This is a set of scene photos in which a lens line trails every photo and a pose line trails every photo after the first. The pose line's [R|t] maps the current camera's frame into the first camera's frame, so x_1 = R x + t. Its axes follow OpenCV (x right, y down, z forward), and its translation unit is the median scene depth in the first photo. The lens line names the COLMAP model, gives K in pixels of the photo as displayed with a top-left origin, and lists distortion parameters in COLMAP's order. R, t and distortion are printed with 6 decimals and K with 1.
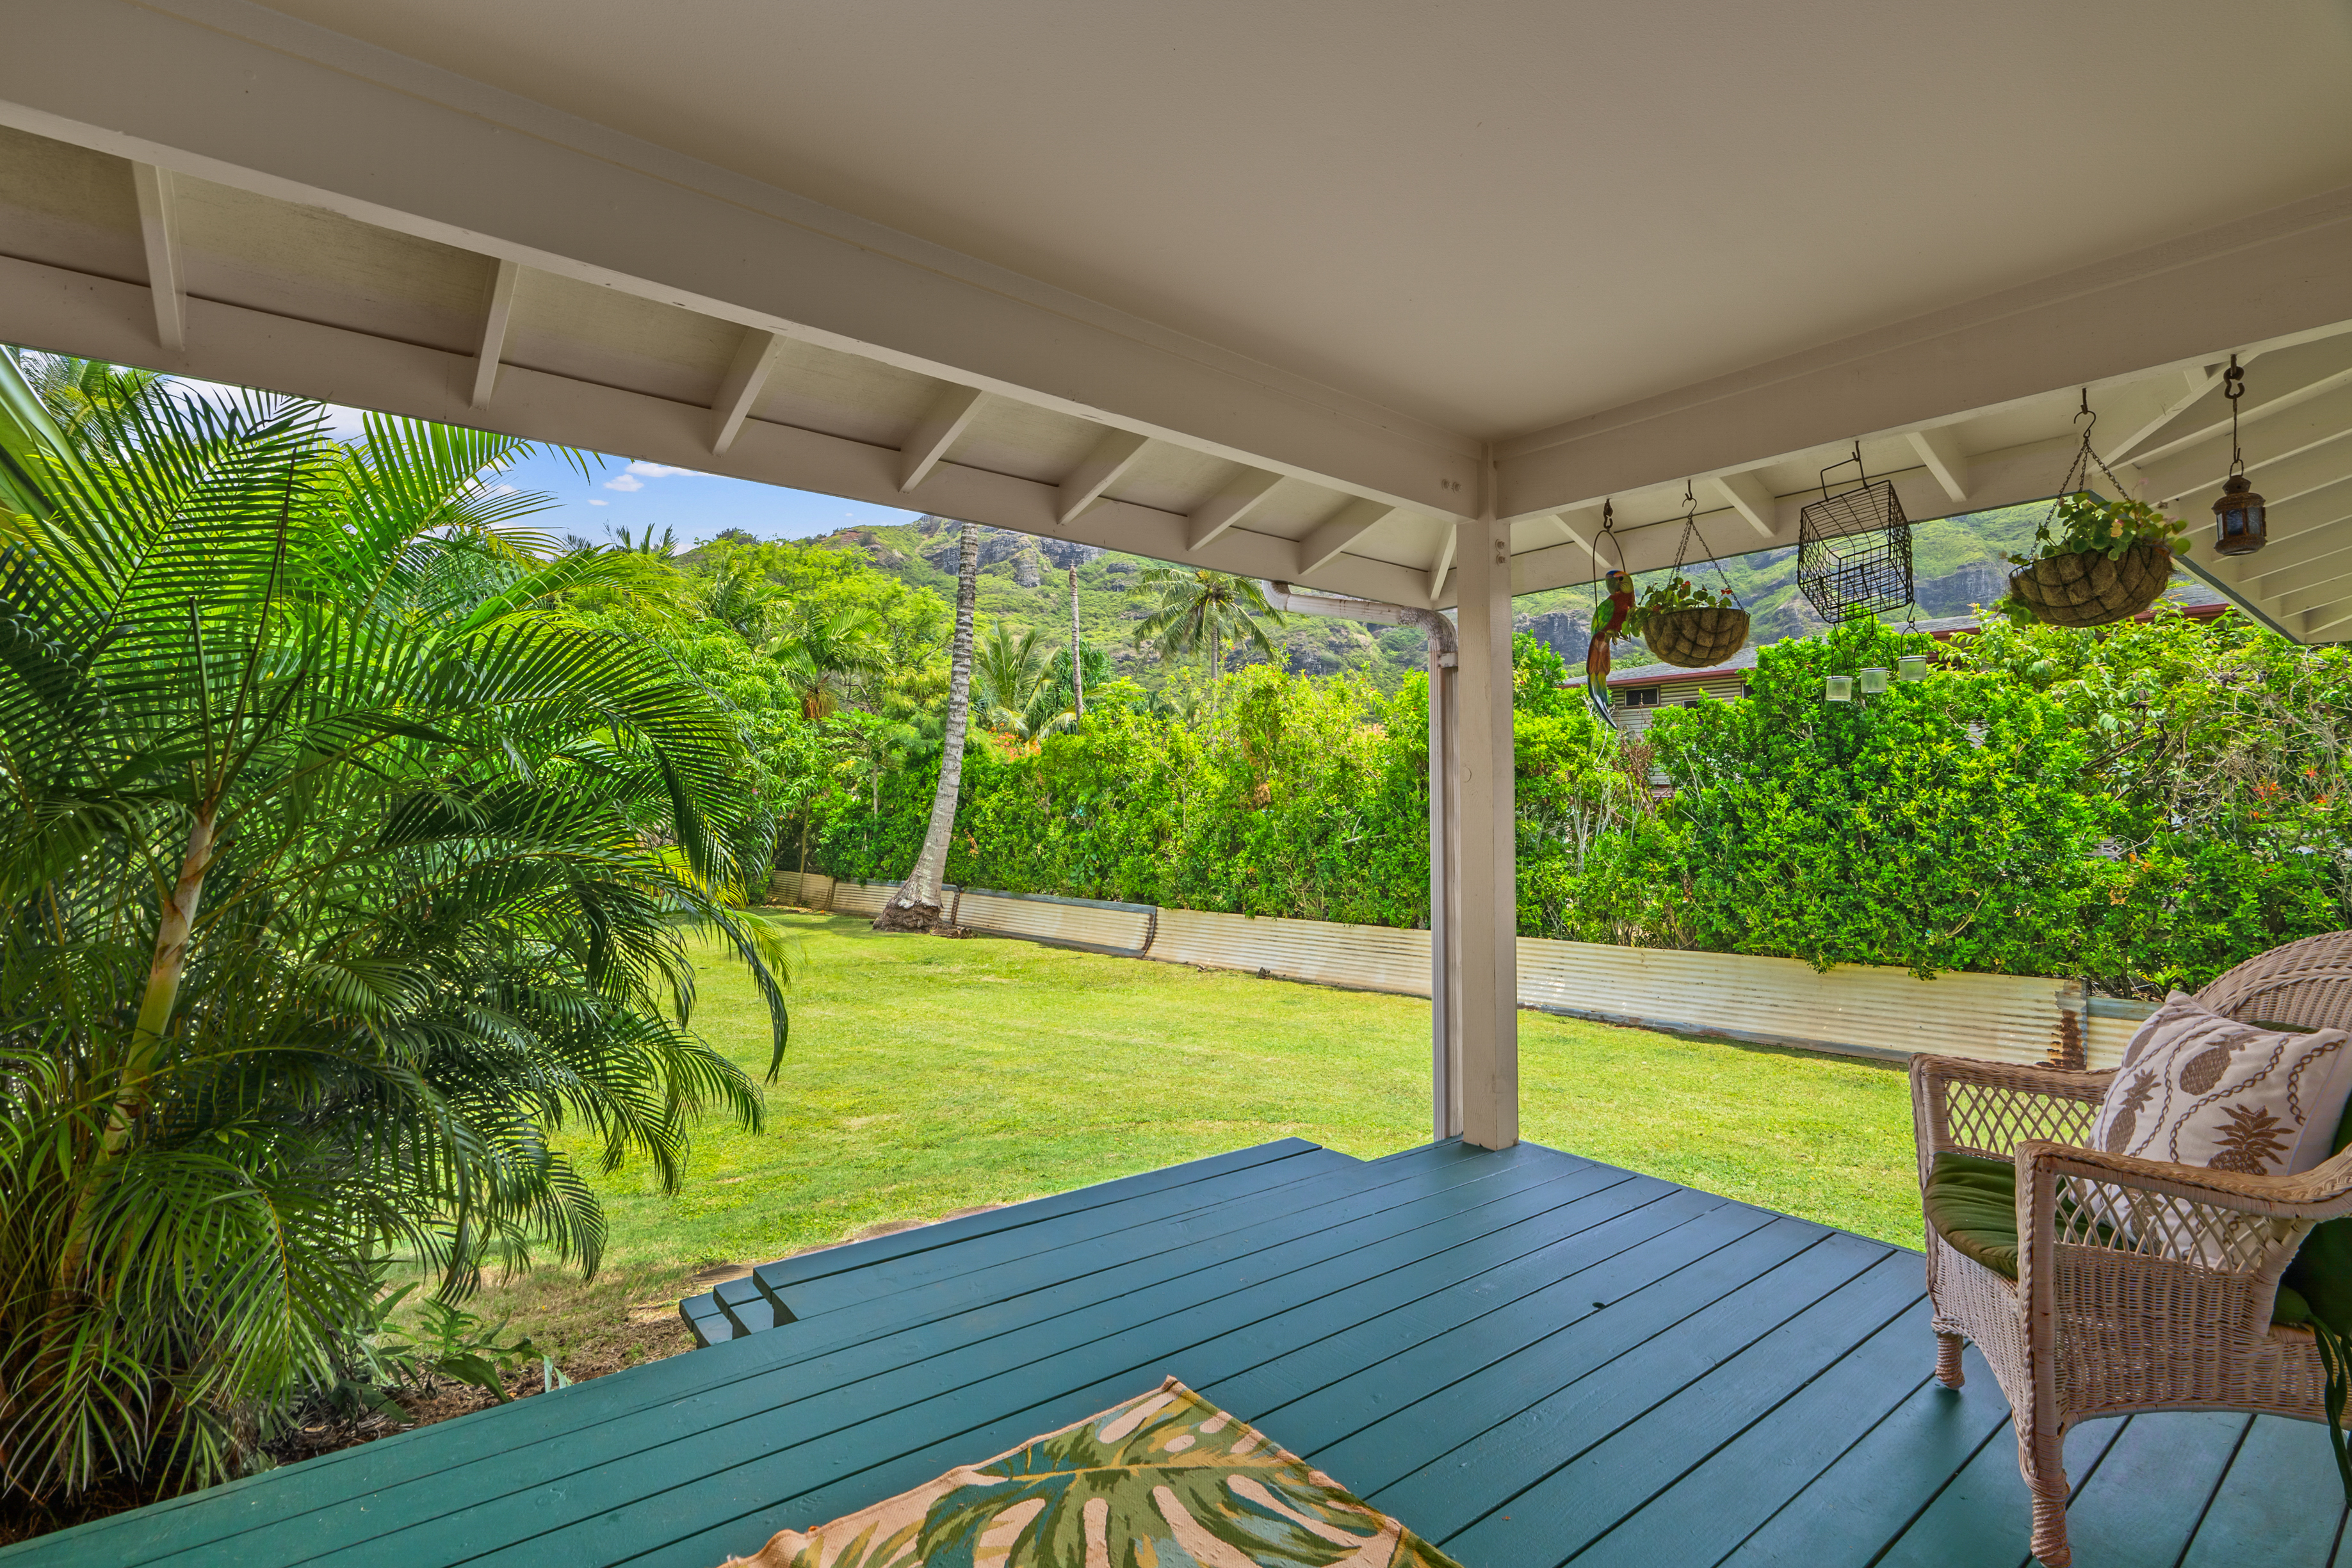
lens RADIAL K [[1079.0, 0, 1154.6], [0, 1079.0, 773.6], [0, 0, 1]] dist [-0.015086, 0.000060]
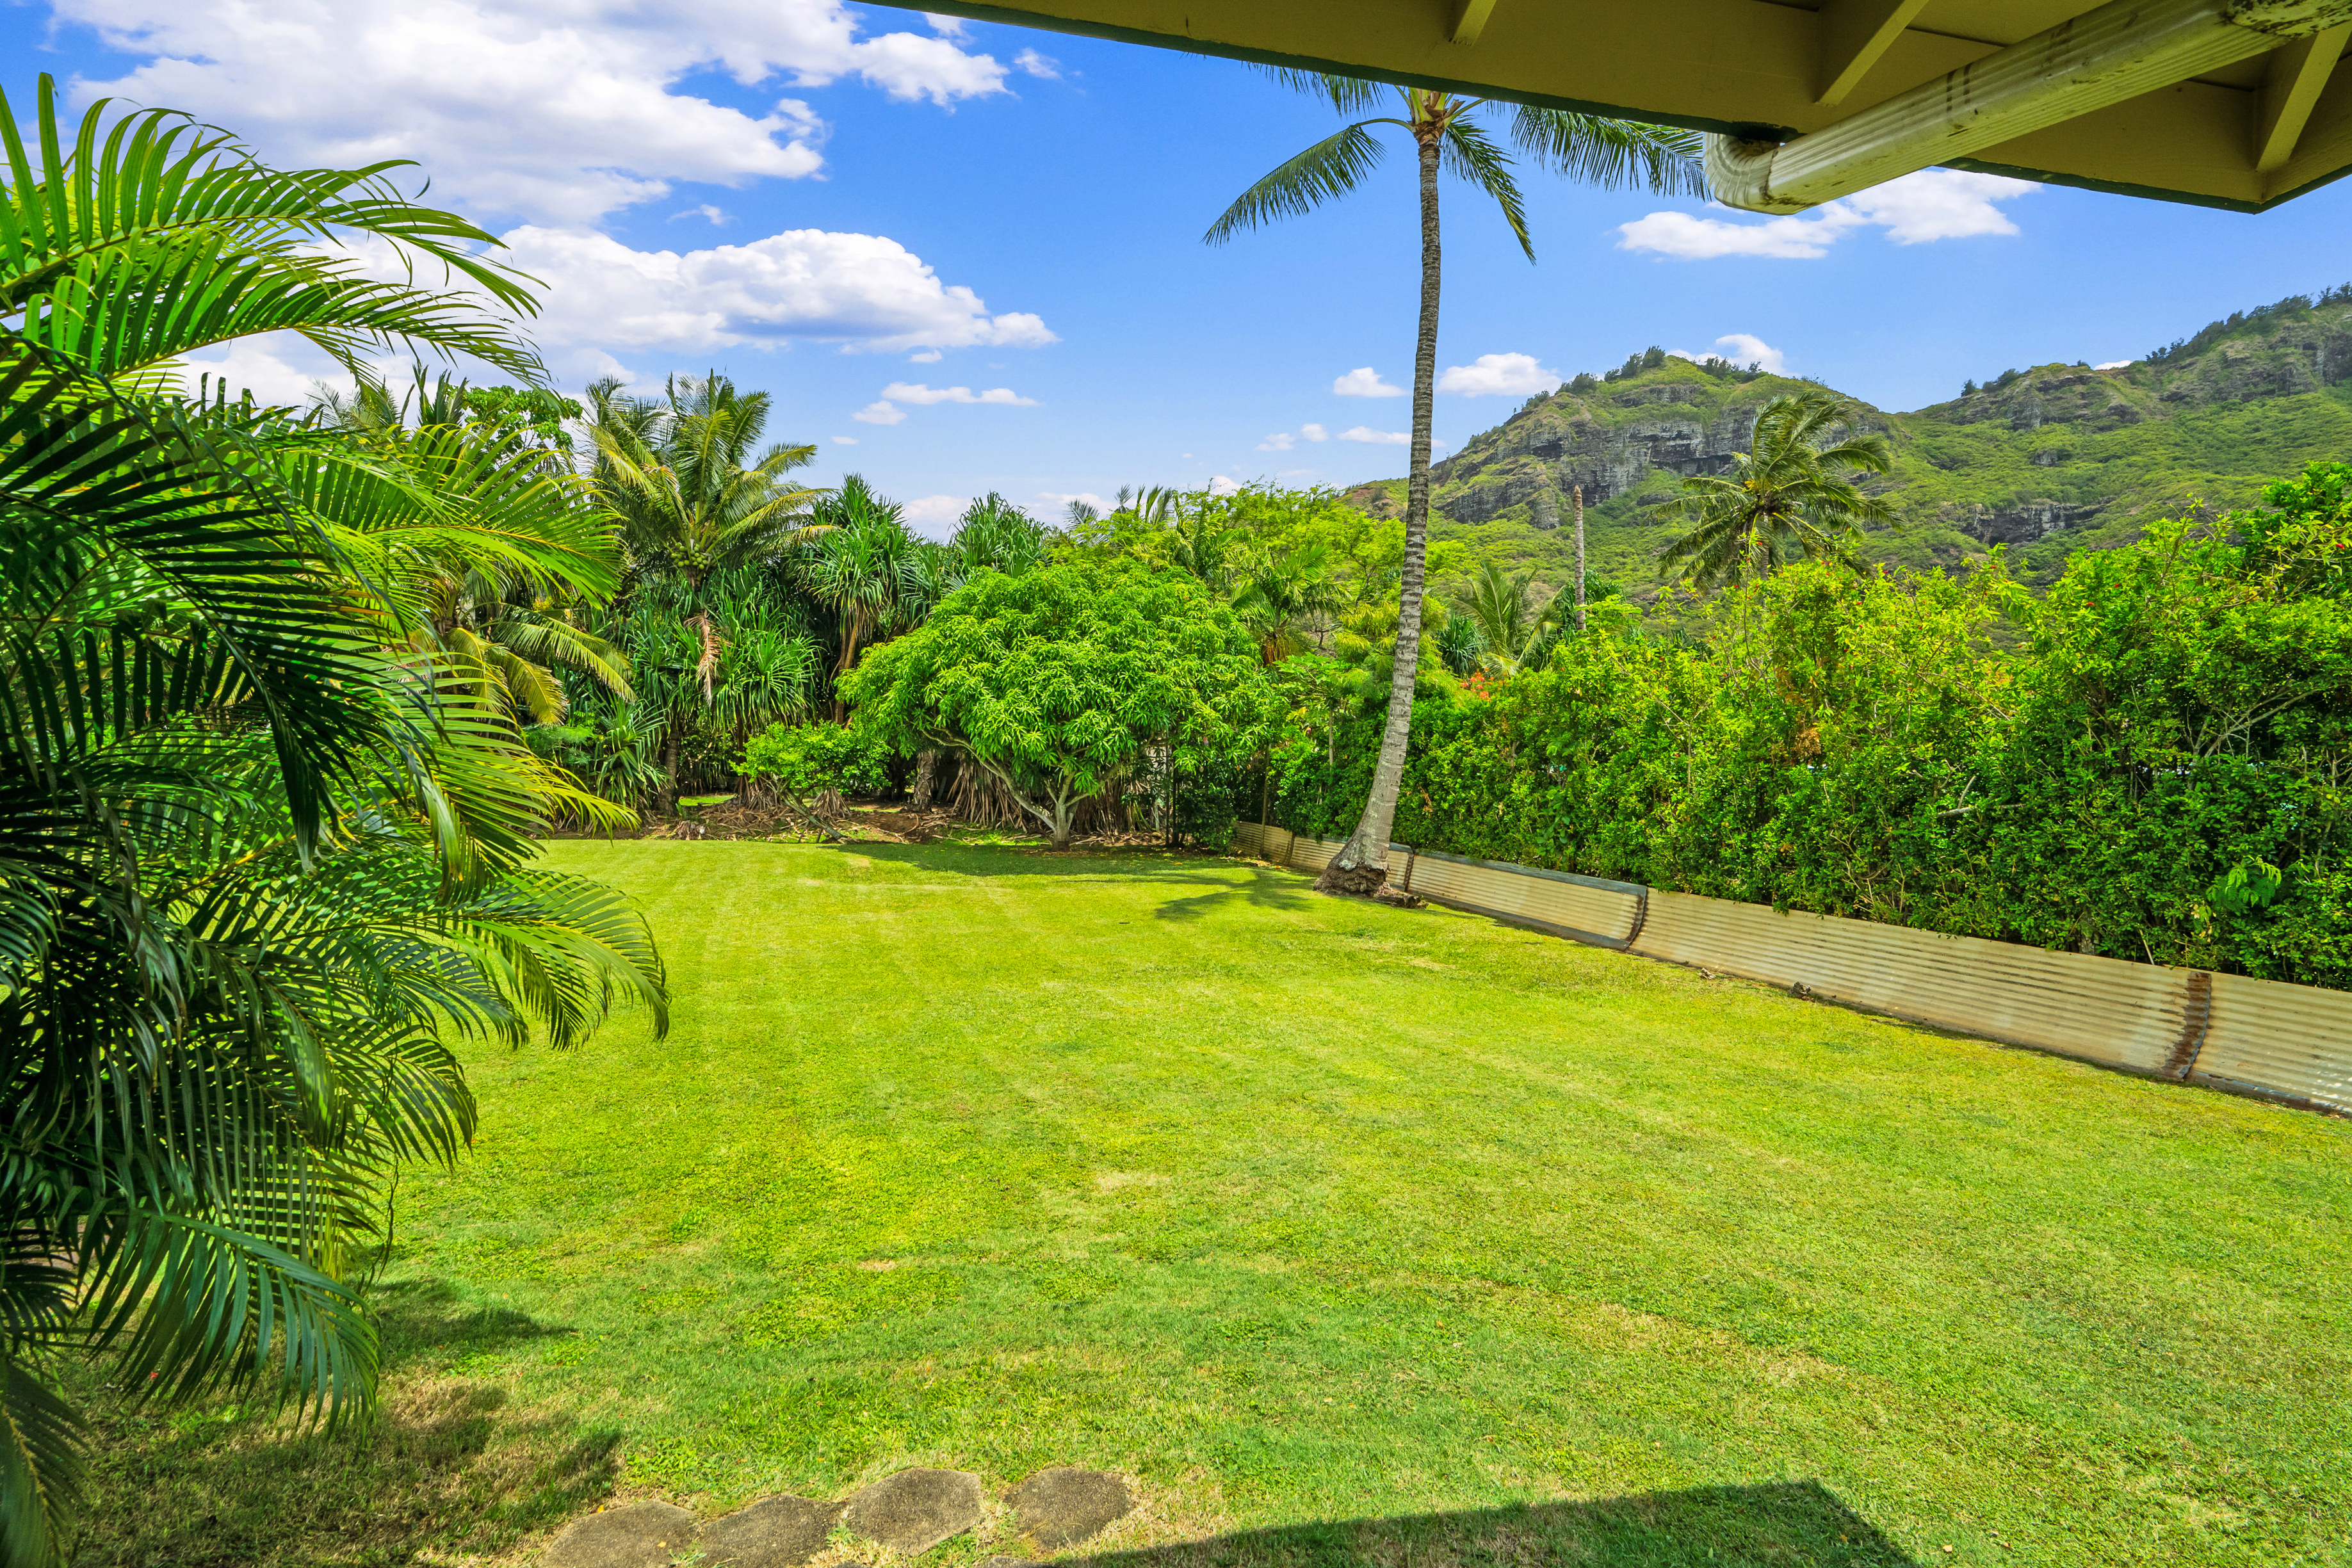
lens RADIAL K [[1053.4, 0, 1172.0], [0, 1053.4, 789.3], [0, 0, 1]] dist [-0.000198, 0.000435]
pose [[0.896249, 0.022550, -0.442977, 0.028556], [0.003063, 0.998368, 0.057019, 0.007727], [0.443540, -0.052460, 0.894718, 0.161006]]
